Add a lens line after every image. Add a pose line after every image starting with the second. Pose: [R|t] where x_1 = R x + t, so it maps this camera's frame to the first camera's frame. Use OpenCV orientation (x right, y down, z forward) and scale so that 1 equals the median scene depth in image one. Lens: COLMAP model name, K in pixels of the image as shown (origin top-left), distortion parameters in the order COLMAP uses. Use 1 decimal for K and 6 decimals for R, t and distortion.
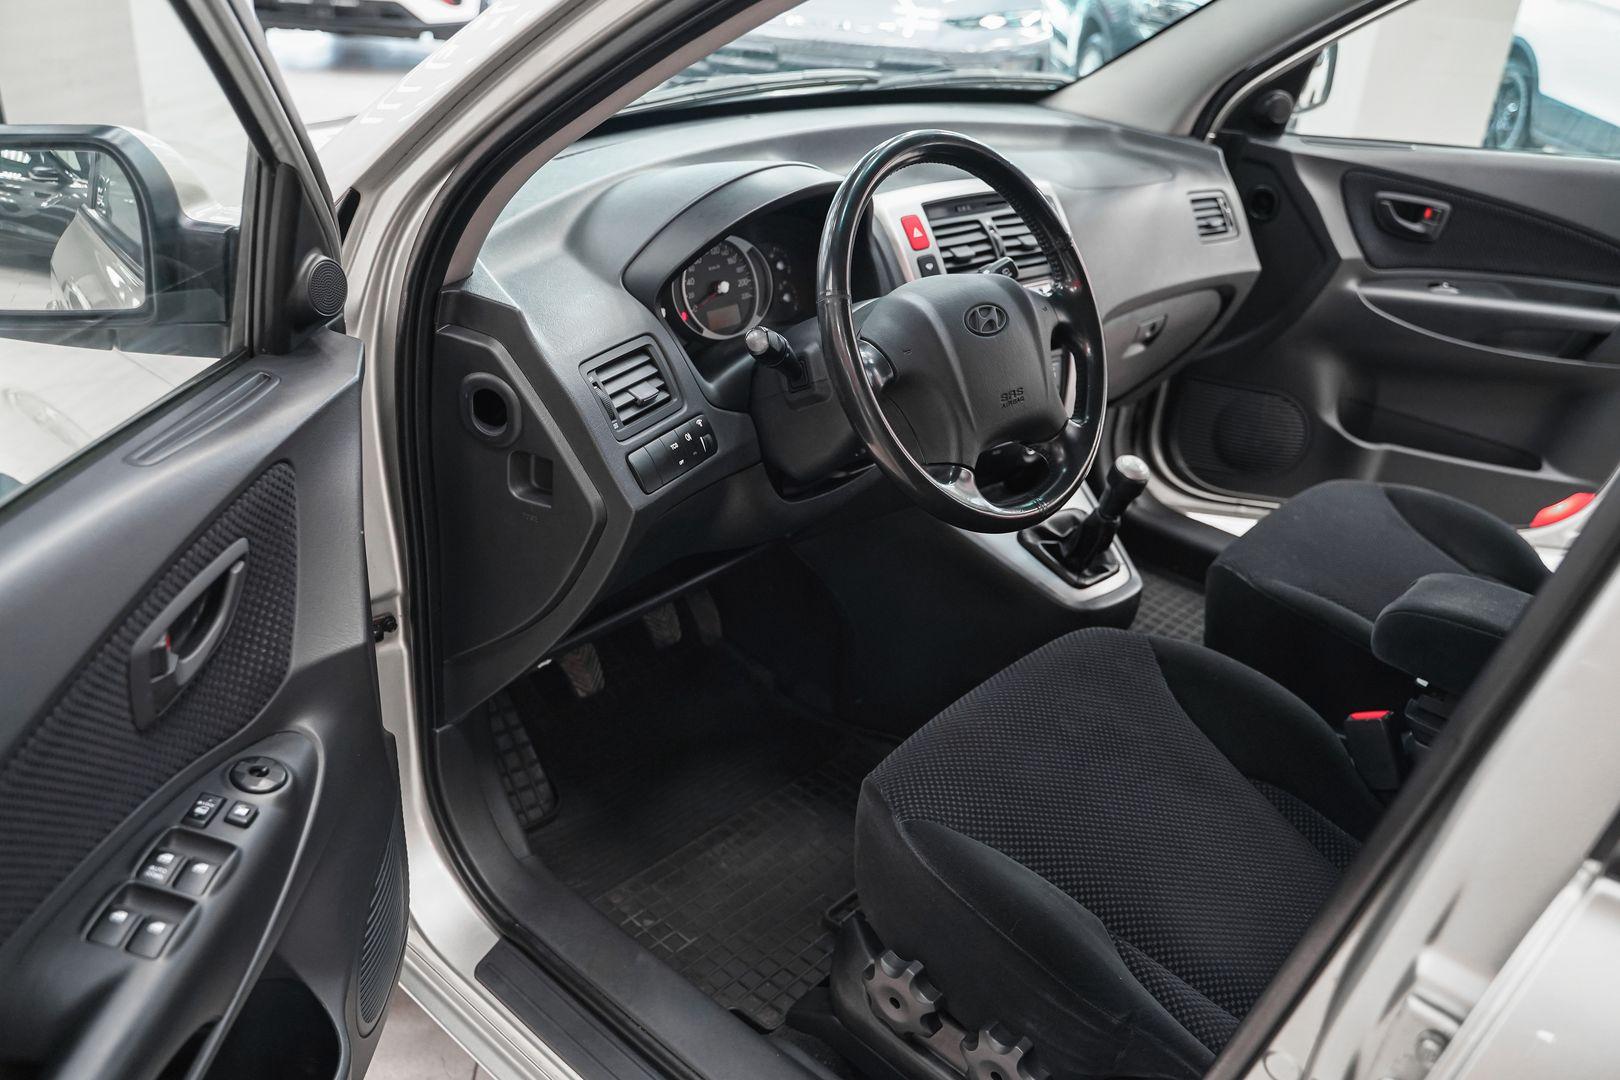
lens RADIAL K [[1320.1, 0, 810.0], [0, 1320.1, 540.0], [0, 0, 1]] dist [-0.118563, 0.093191]
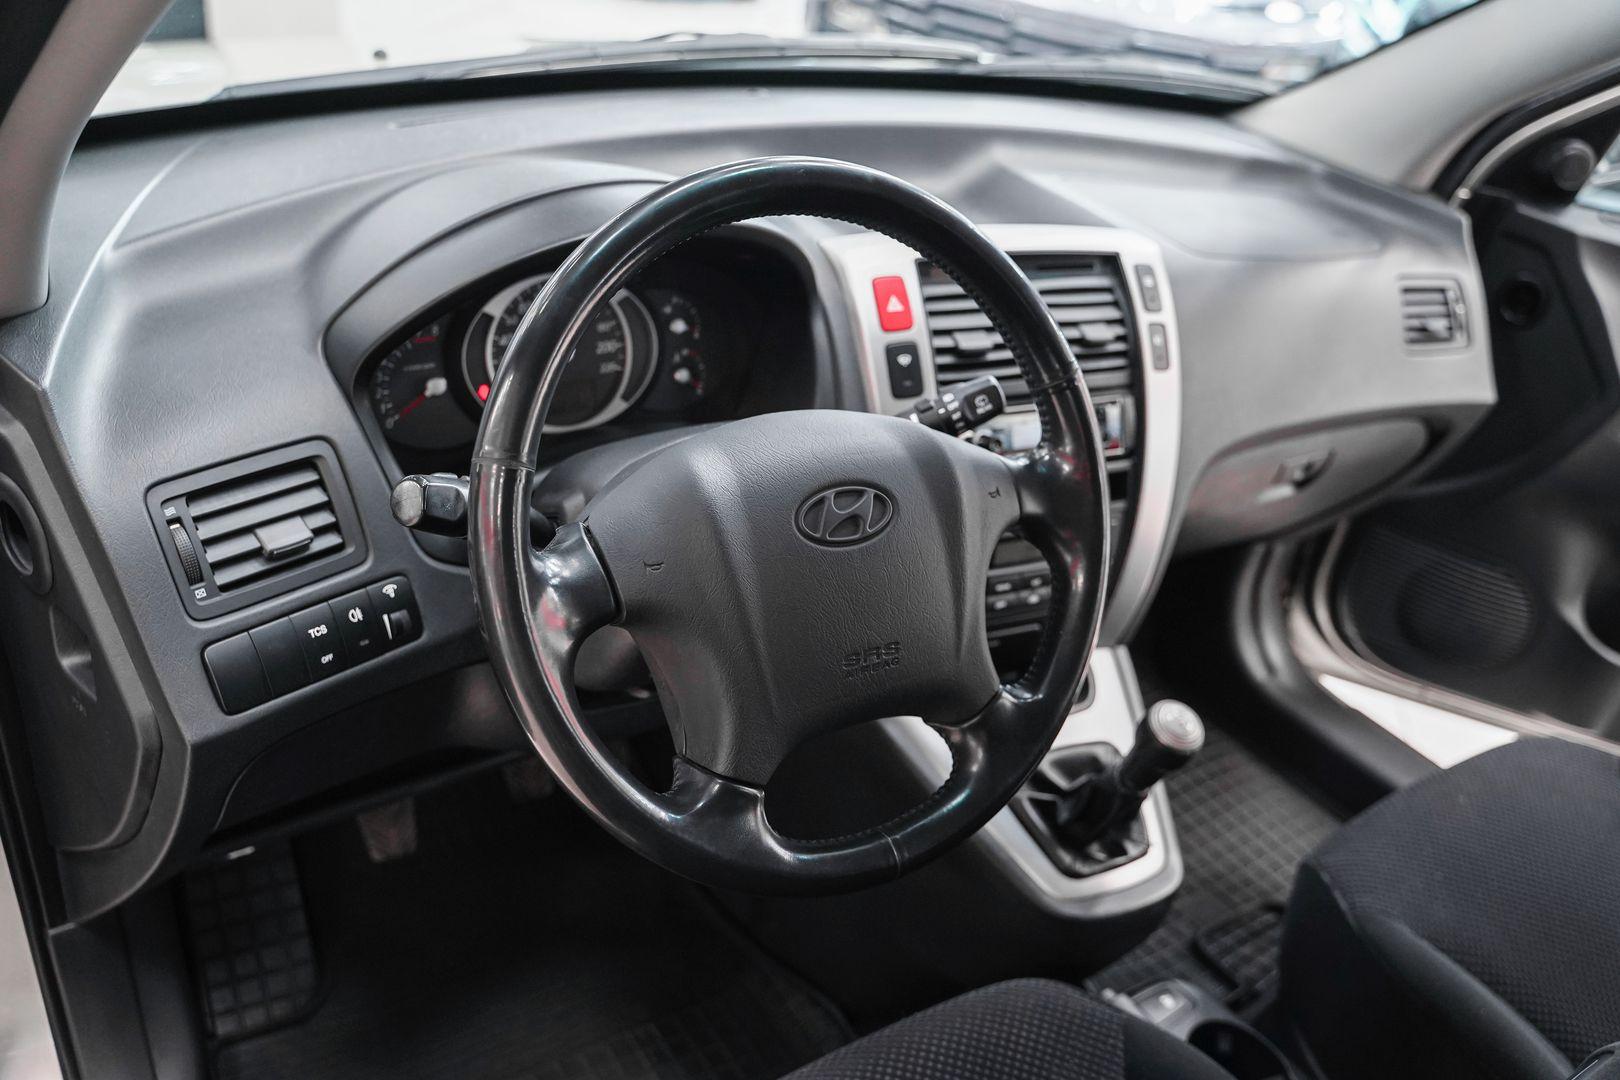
lens RADIAL K [[1320.1, 0, 810.0], [0, 1320.1, 540.0], [0, 0, 1]] dist [-0.118563, 0.093191]
pose [[0.969479, 0.170834, -0.175857, 0.160059], [-0.165886, 0.985225, 0.042574, -0.130515], [0.180532, -0.012102, 0.983495, 0.334016]]
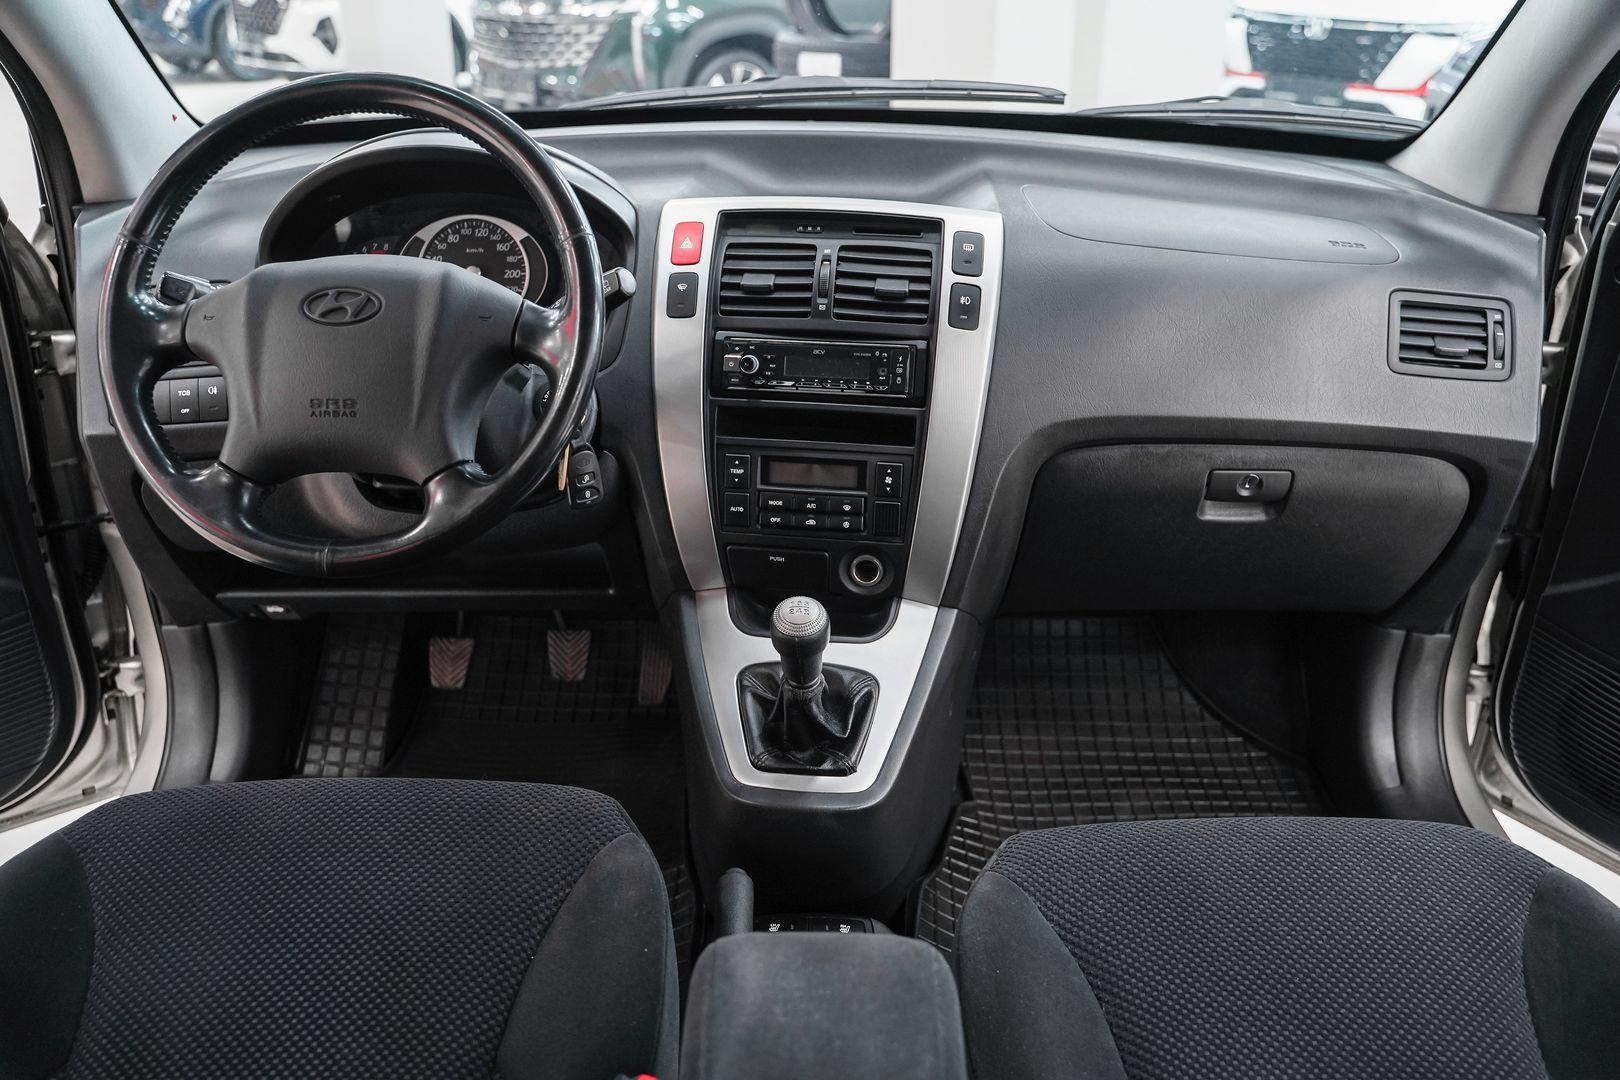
lens RADIAL K [[1320.1, 0, 810.0], [0, 1320.1, 540.0], [0, 0, 1]] dist [-0.118563, 0.093191]
pose [[0.674676, 0.256195, -0.692226, 0.662242], [-0.312421, 0.948798, 0.046652, -0.115924], [0.668734, 0.184791, 0.720172, 0.476549]]
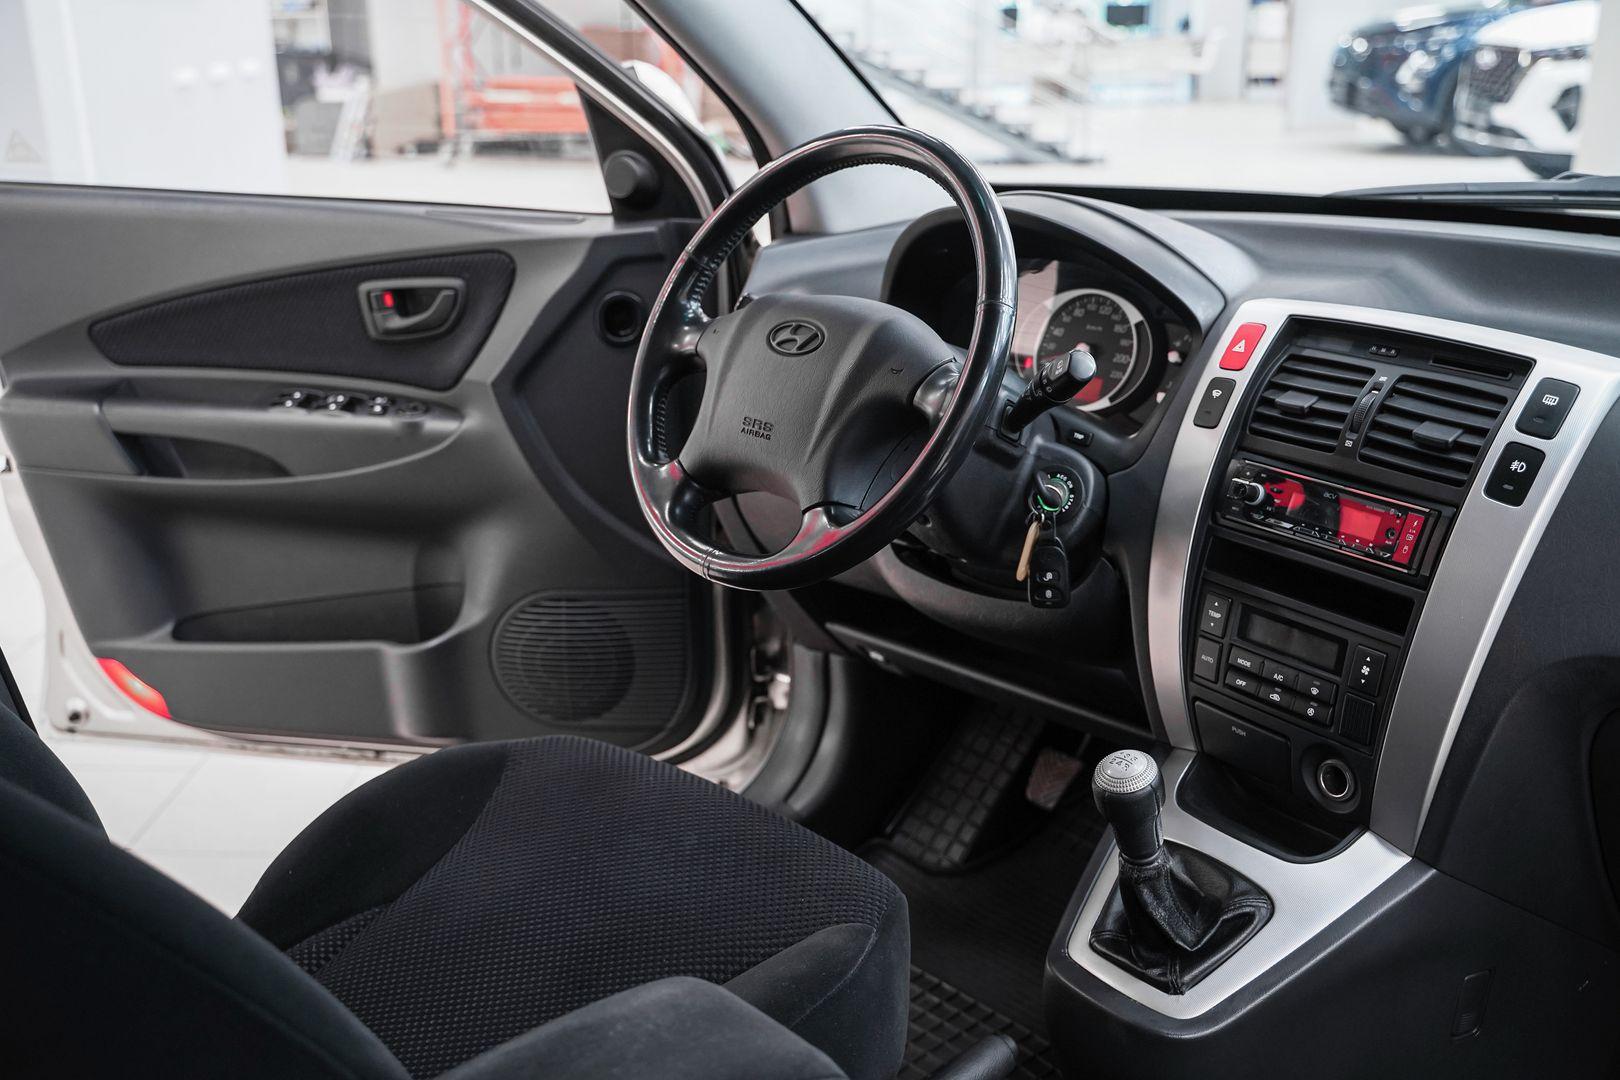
lens RADIAL K [[1653.7, 0, 810.0], [0, 1653.7, 540.0], [0, 0, 1]] dist [-0.053556, 0.122897]
pose [[-0.074365, 0.250244, -0.965323, 0.867512], [-0.461775, 0.849328, 0.255747, -0.243600], [0.883874, 0.464780, 0.052396, 0.742108]]
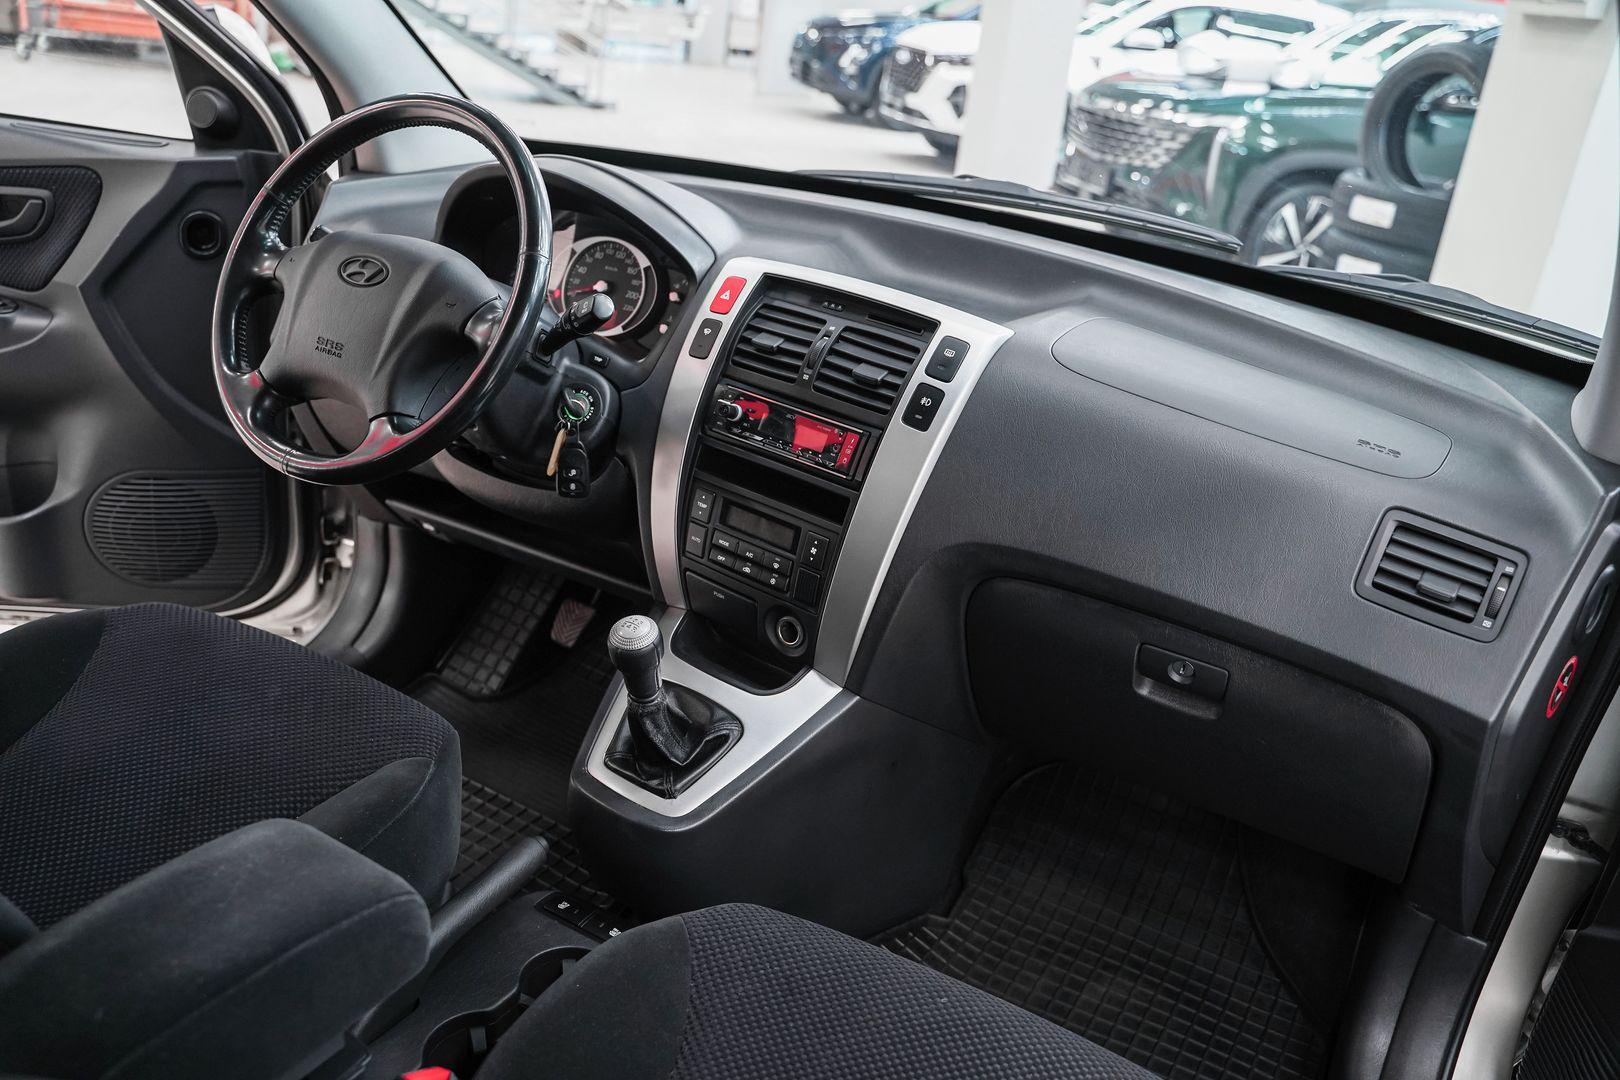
lens RADIAL K [[1320.1, 0, 810.0], [0, 1320.1, 540.0], [0, 0, 1]] dist [-0.118563, 0.093191]
pose [[0.234524, 0.345297, -0.908718, 0.860949], [-0.541904, 0.822509, 0.172683, -0.258800], [0.807055, 0.451940, 0.380016, 0.726427]]
